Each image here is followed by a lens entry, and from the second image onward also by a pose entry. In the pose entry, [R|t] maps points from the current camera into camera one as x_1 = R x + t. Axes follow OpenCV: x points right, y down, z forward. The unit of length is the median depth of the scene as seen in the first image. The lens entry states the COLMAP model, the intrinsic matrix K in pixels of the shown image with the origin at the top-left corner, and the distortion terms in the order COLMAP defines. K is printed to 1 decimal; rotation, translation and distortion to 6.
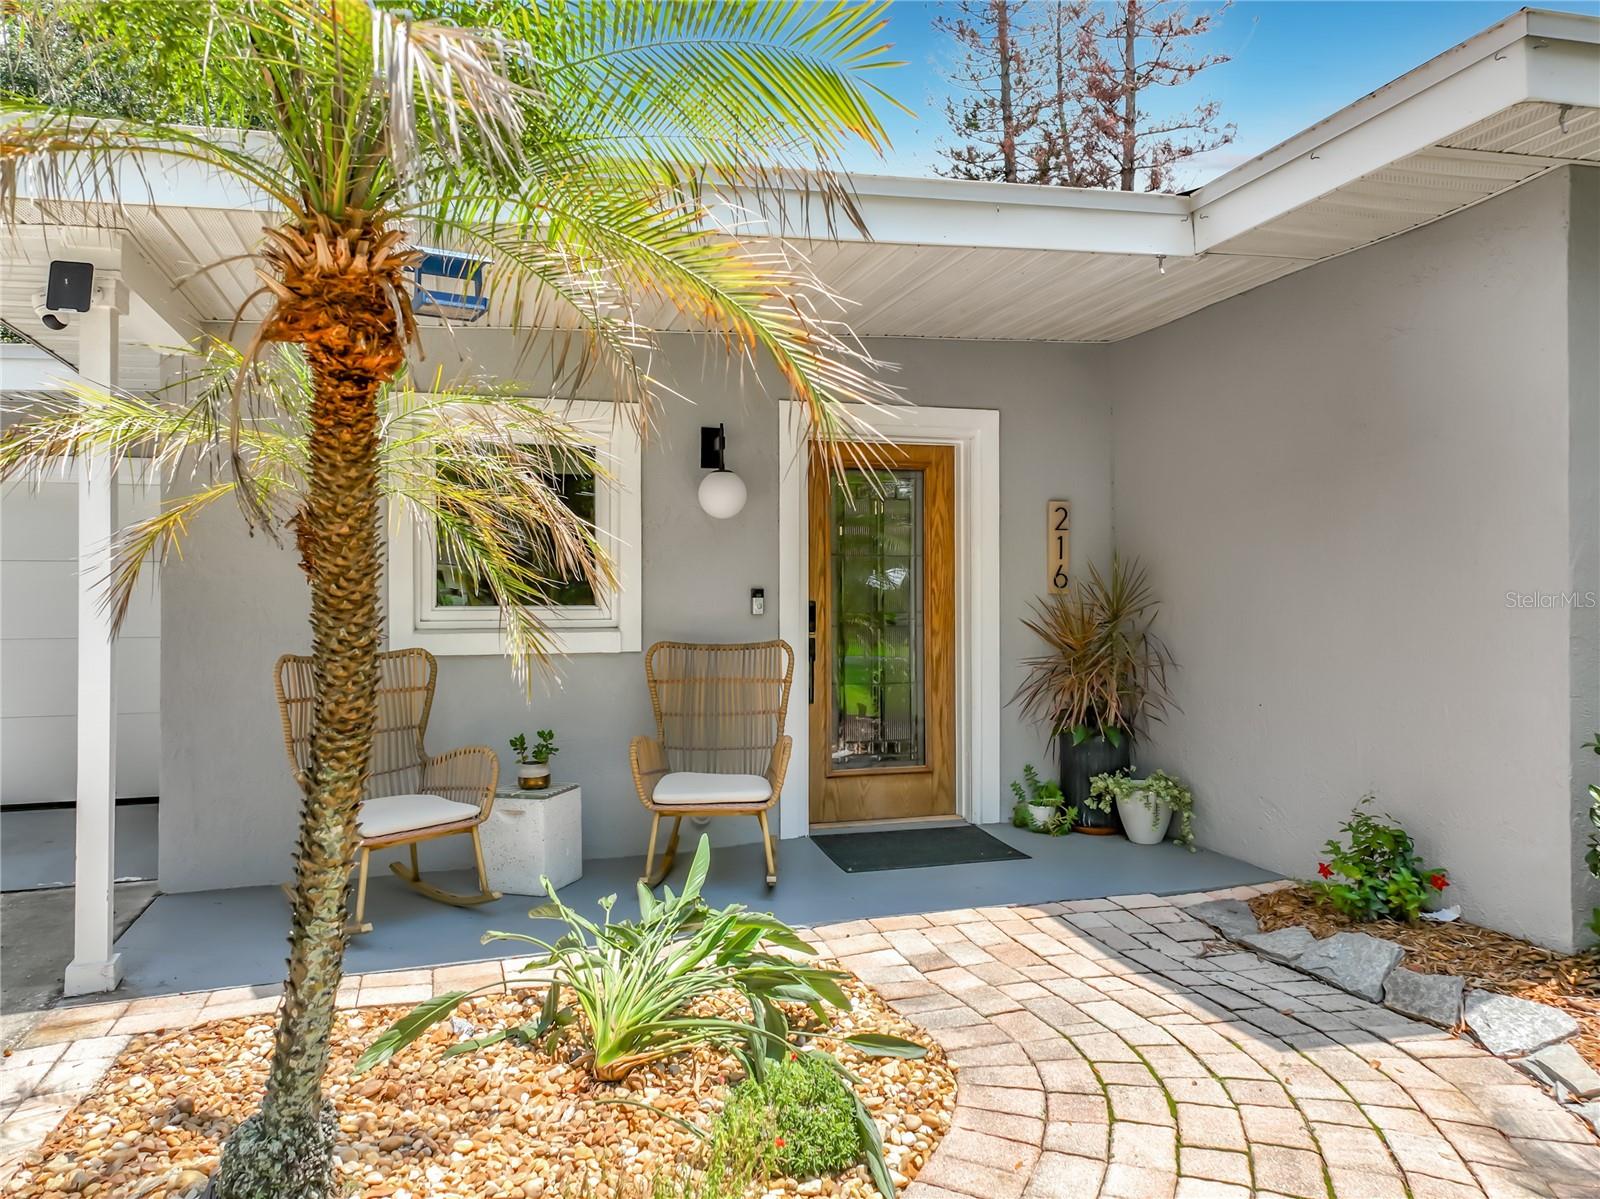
lens RADIAL K [[1188.0, 0, 798.9], [0, 1188.0, 597.1], [0, 0, 1]] dist [0.025705, 0.017310]
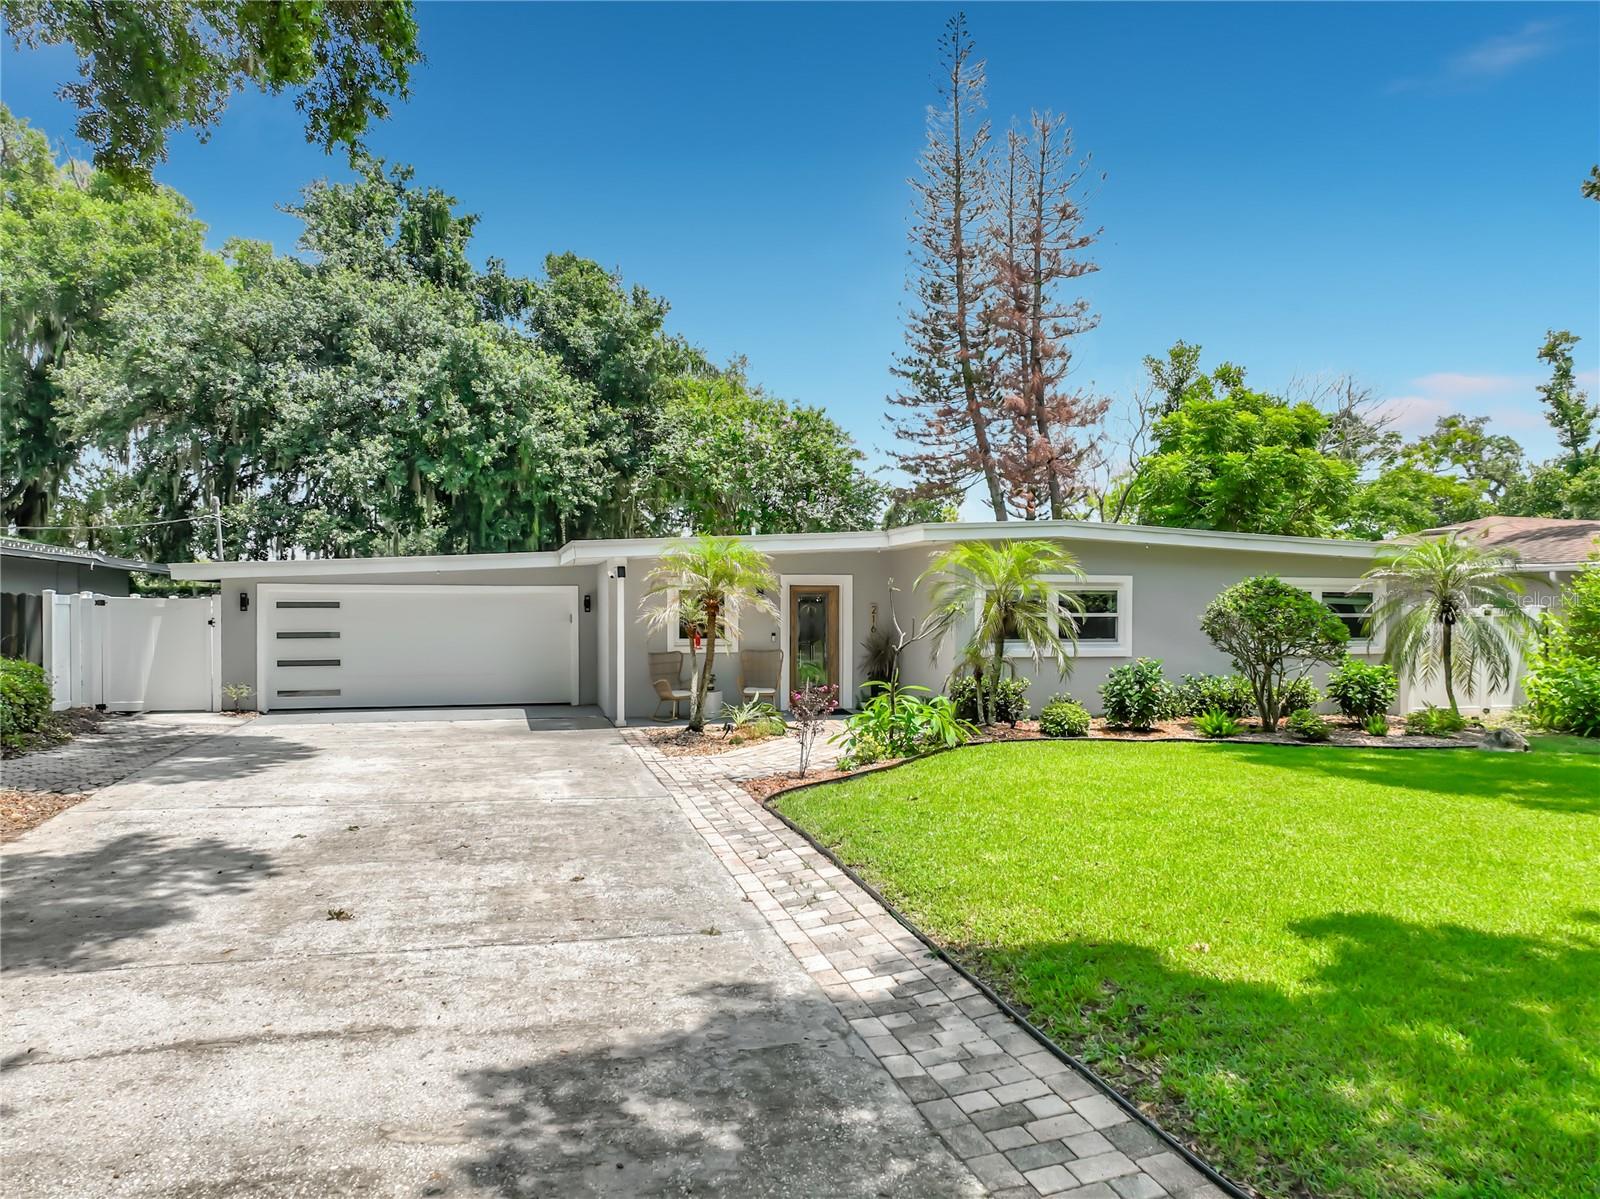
lens RADIAL K [[1188.0, 0, 764.3], [0, 1188.0, 595.9], [0, 0, 1]] dist [0.025705, 0.017310]
pose [[0.997815, -0.000045, -0.066068, 0.036826], [-0.000725, 0.999932, -0.011627, -0.017011], [0.066064, 0.011650, 0.997747, -0.535427]]
